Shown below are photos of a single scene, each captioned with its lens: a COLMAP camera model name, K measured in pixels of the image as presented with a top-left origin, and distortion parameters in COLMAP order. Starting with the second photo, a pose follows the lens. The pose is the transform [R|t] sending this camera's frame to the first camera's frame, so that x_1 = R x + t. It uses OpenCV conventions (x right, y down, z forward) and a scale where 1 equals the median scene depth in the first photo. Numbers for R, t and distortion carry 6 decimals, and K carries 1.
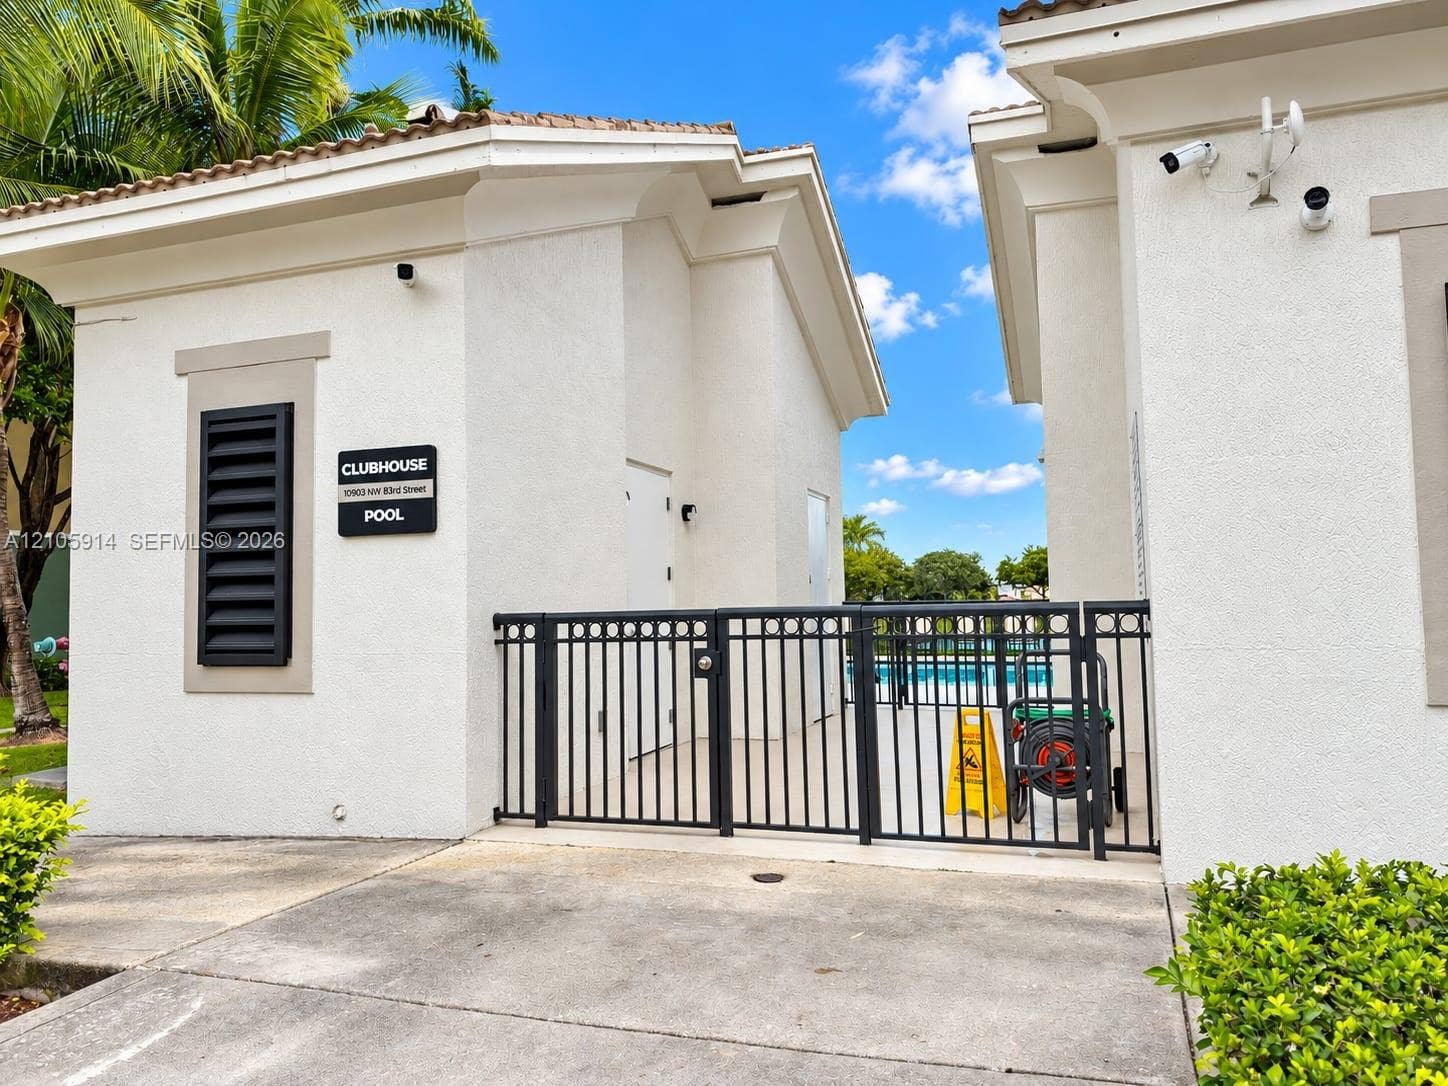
lens RADIAL K [[1069.5, 0, 724.0], [0, 1069.5, 543.0], [0, 0, 1]] dist [0.072222, -0.001645]
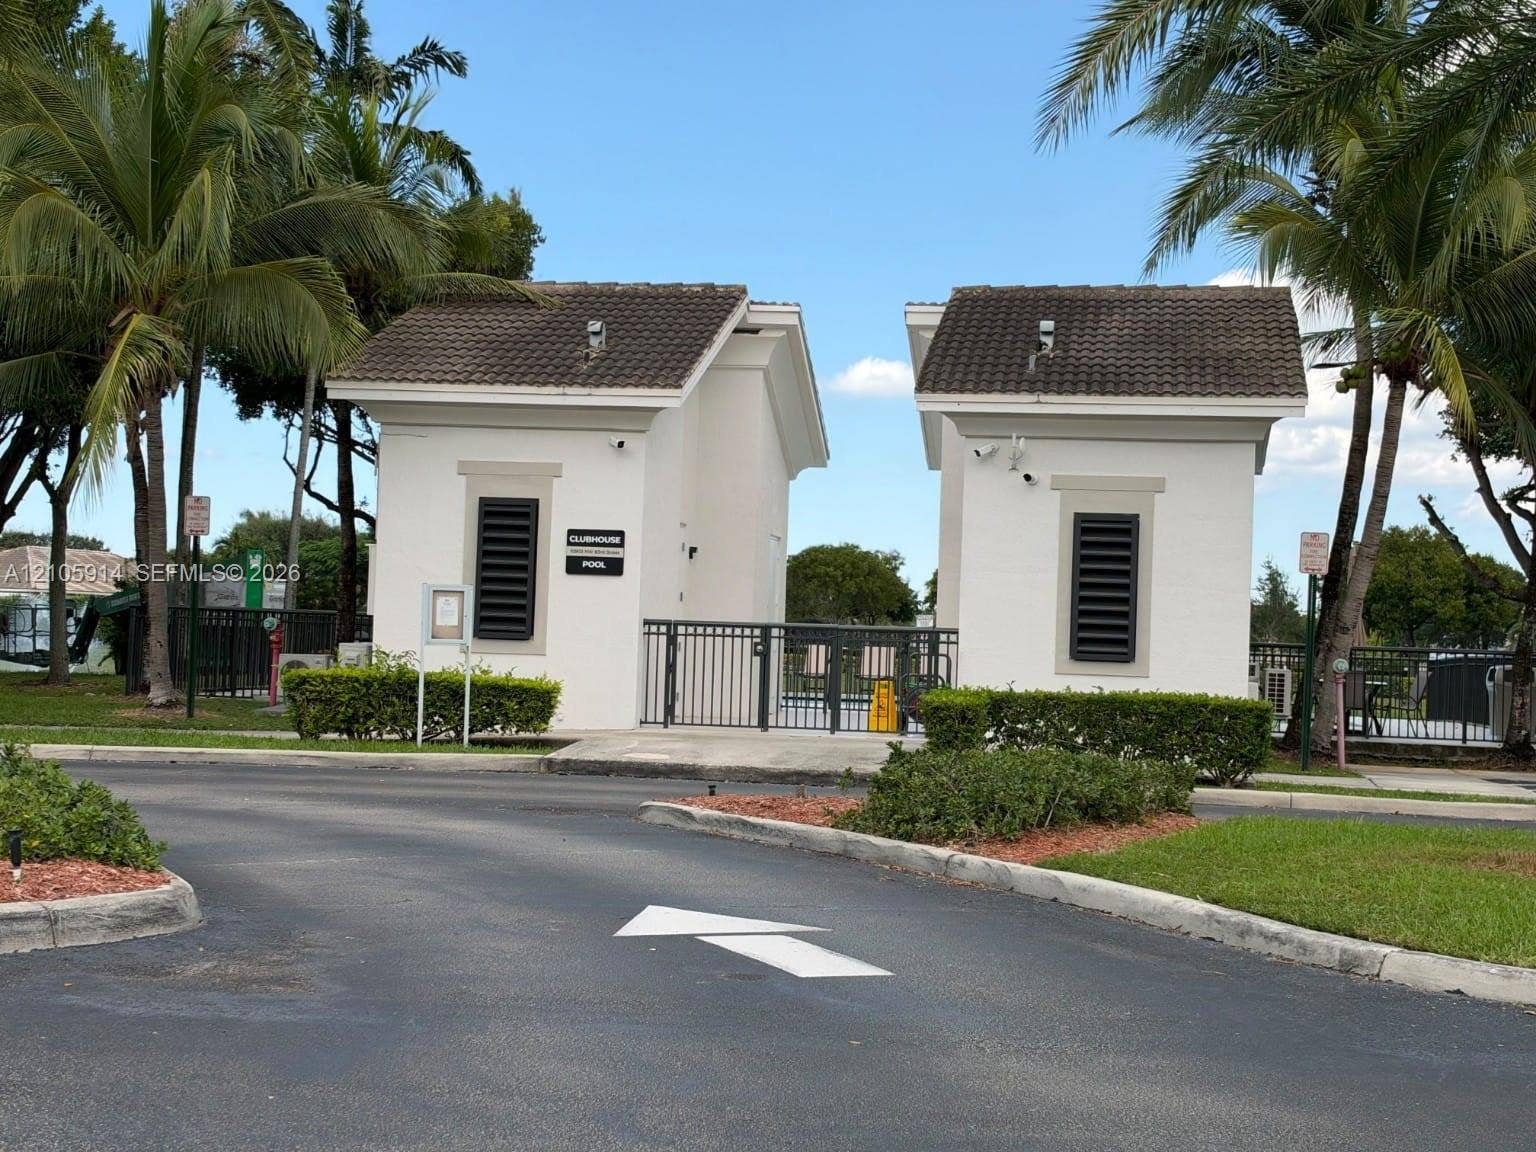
lens RADIAL K [[2667.2, 0, 768.0], [0, 2667.2, 576.0], [0, 0, 1]] dist [0.197076, 0.009836]
pose [[0.981336, 0.058885, 0.183064, -0.880537], [-0.065689, 0.997348, 0.031325, -0.174731], [-0.180734, -0.042766, 0.982602, -3.737094]]
